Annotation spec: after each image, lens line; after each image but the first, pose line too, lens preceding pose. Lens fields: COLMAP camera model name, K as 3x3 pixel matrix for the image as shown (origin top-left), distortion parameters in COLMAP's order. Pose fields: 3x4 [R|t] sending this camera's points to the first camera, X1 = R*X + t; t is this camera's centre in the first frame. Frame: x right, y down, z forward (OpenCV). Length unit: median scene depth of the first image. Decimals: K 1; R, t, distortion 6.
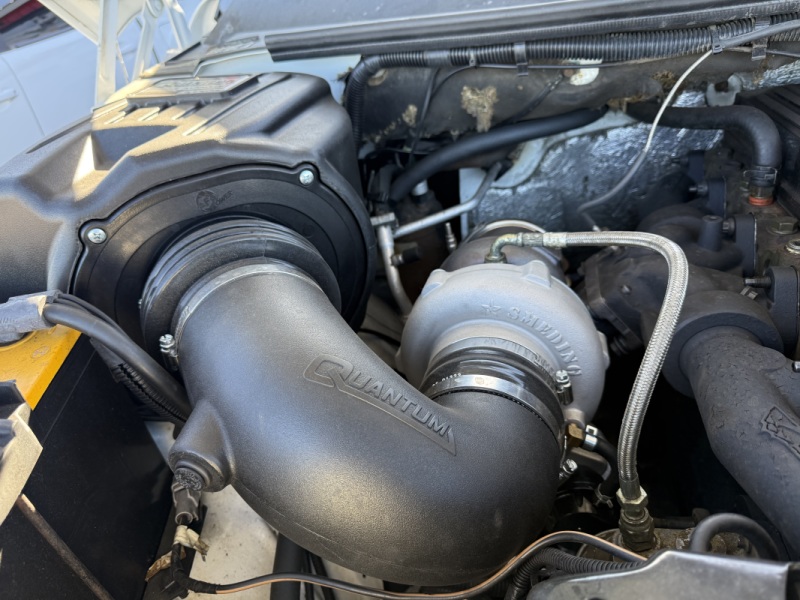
lens RADIAL K [[573.5, 0, 400.0], [0, 573.5, 300.0], [0, 0, 1]] dist [0.065029, -0.079493]
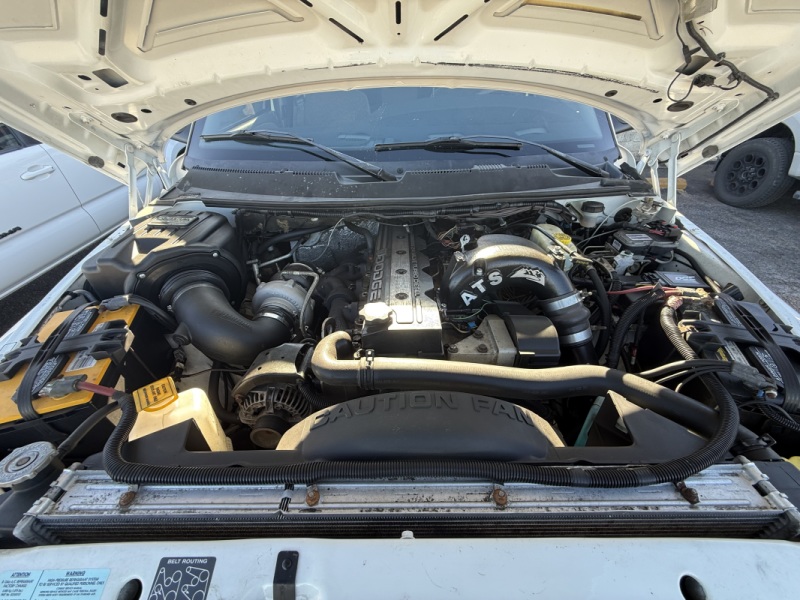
lens RADIAL K [[316.1, 0, 400.0], [0, 316.1, 300.0], [0, 0, 1]] dist [0.001889, 0.000020]
pose [[0.966052, -0.036702, 0.255729, 0.361458], [0.020665, 0.997664, 0.065118, -0.053662], [-0.257521, -0.057623, 0.964553, -0.952885]]
